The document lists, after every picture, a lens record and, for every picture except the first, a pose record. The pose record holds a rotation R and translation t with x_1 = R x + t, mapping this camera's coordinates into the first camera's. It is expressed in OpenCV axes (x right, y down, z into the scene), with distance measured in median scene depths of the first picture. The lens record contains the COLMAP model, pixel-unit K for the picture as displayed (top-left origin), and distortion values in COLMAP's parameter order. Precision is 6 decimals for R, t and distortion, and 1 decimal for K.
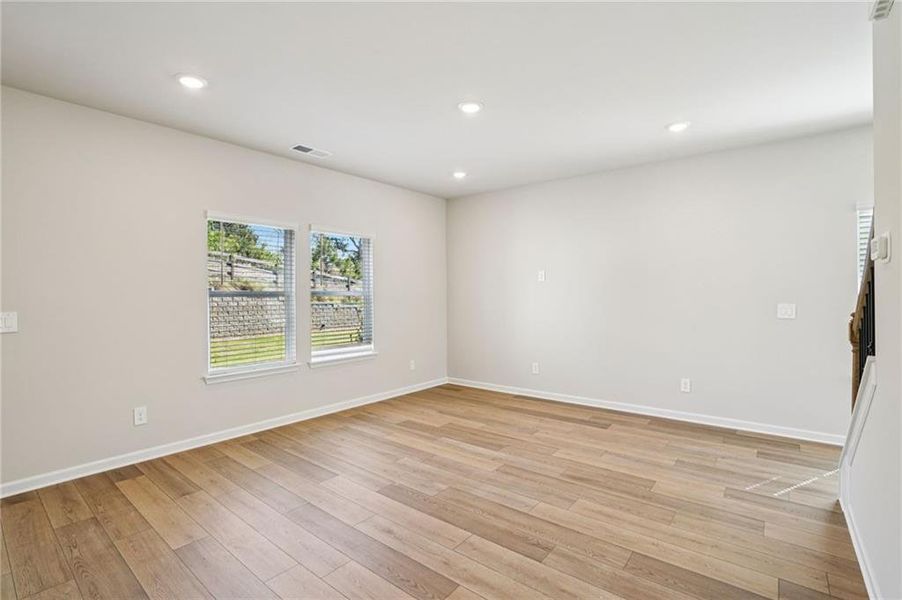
lens RADIAL K [[416.7, 0, 452.4], [0, 416.7, 298.6], [0, 0, 1]] dist [-0.048331, 0.014558]
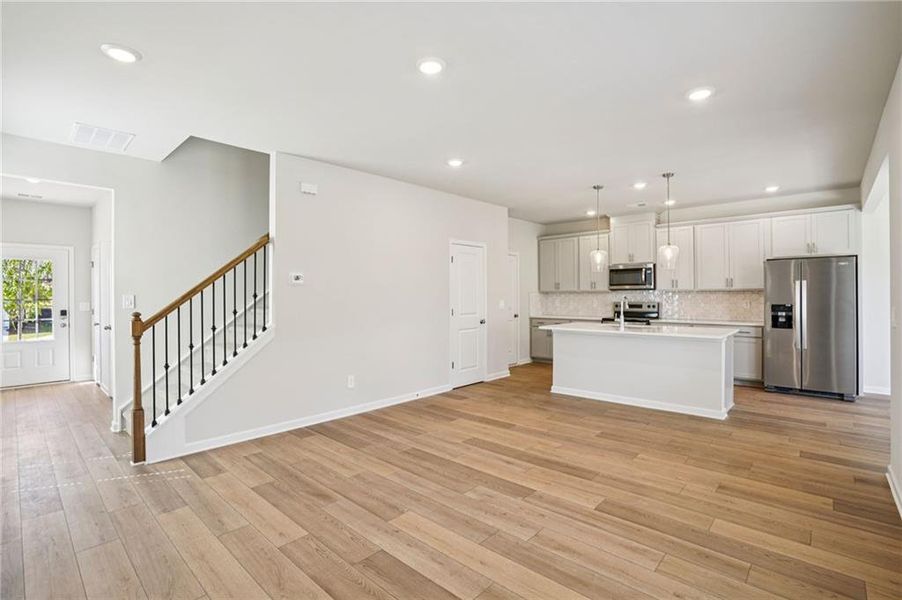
lens RADIAL K [[416.7, 0, 454.6], [0, 416.7, 294.8], [0, 0, 1]] dist [-0.048331, 0.014558]
pose [[-0.998282, 0.010056, 0.057724, -0.039834], [0.010359, 0.999934, 0.004963, -0.012609], [-0.057670, 0.005552, -0.998320, 1.606107]]
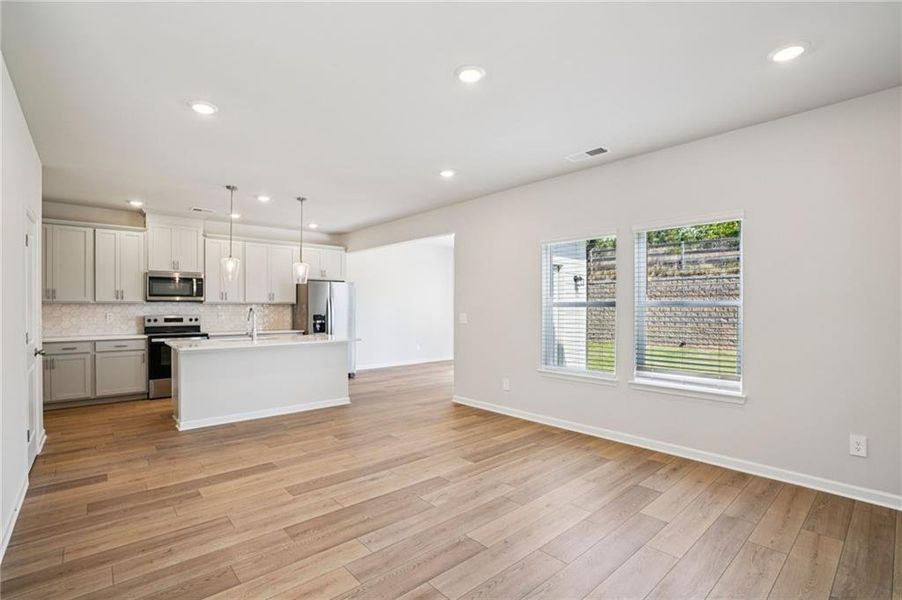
lens RADIAL K [[416.7, 0, 437.6], [0, 416.7, 308.7], [0, 0, 1]] dist [-0.048331, 0.014558]
pose [[-0.187442, 0.008900, -0.982235, 0.758318], [-0.004509, 0.999941, 0.009921, -0.009824], [0.982265, 0.006288, -0.187391, 0.967744]]
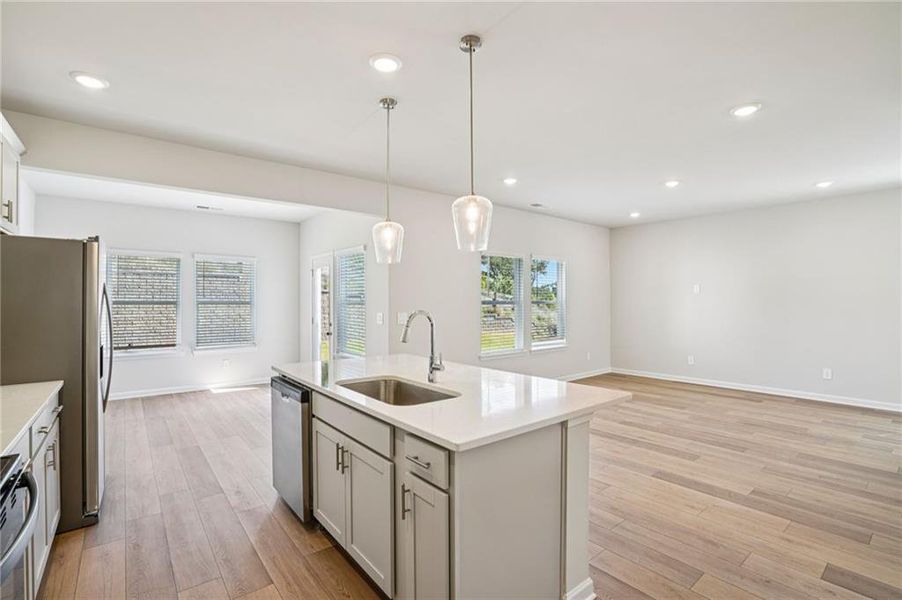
lens RADIAL K [[416.7, 0, 448.7], [0, 416.7, 305.3], [0, 0, 1]] dist [-0.048331, 0.014558]
pose [[0.976368, 0.002964, -0.216095, -0.391972], [-0.002823, 0.999996, 0.000961, -0.003558], [0.216097, -0.000328, 0.976372, -0.606276]]
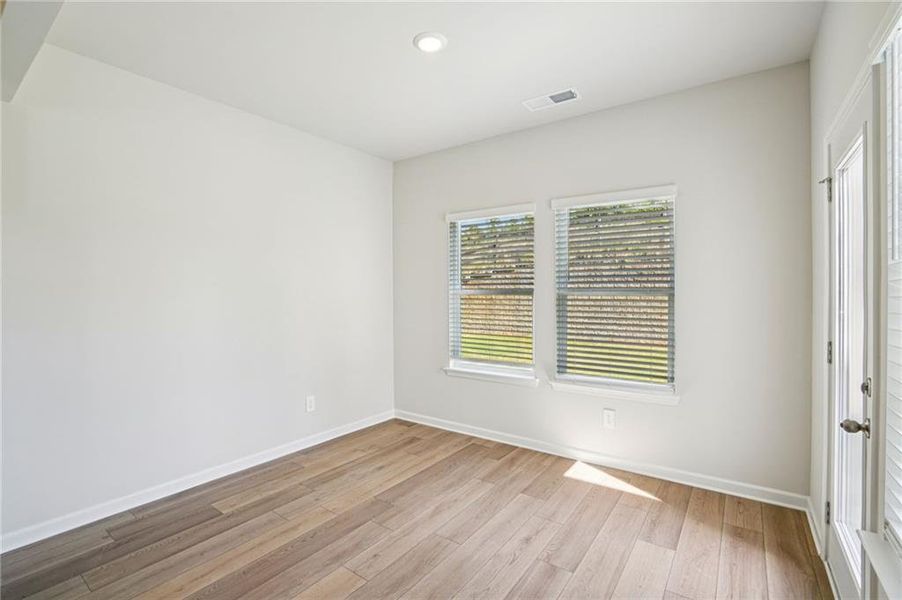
lens RADIAL K [[416.7, 0, 450.1], [0, 416.7, 292.9], [0, 0, 1]] dist [-0.048331, 0.014558]
pose [[0.075668, 0.000192, -0.997133, -0.896005], [-0.017927, 0.999839, -0.001168, -0.009150], [0.996972, 0.017964, 0.075659, 0.583622]]
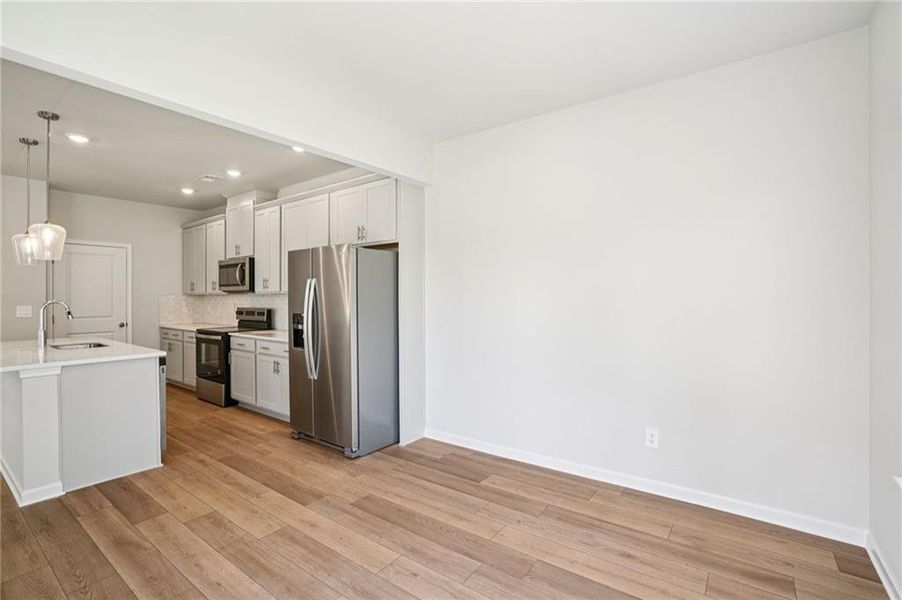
lens RADIAL K [[416.7, 0, 446.3], [0, 416.7, 296.6], [0, 0, 1]] dist [-0.048331, 0.014558]
pose [[-0.999287, 0.008349, -0.036811, -1.541299], [0.008038, 0.999931, 0.008592, -0.007272], [0.036880, 0.008290, -0.999285, 1.093828]]
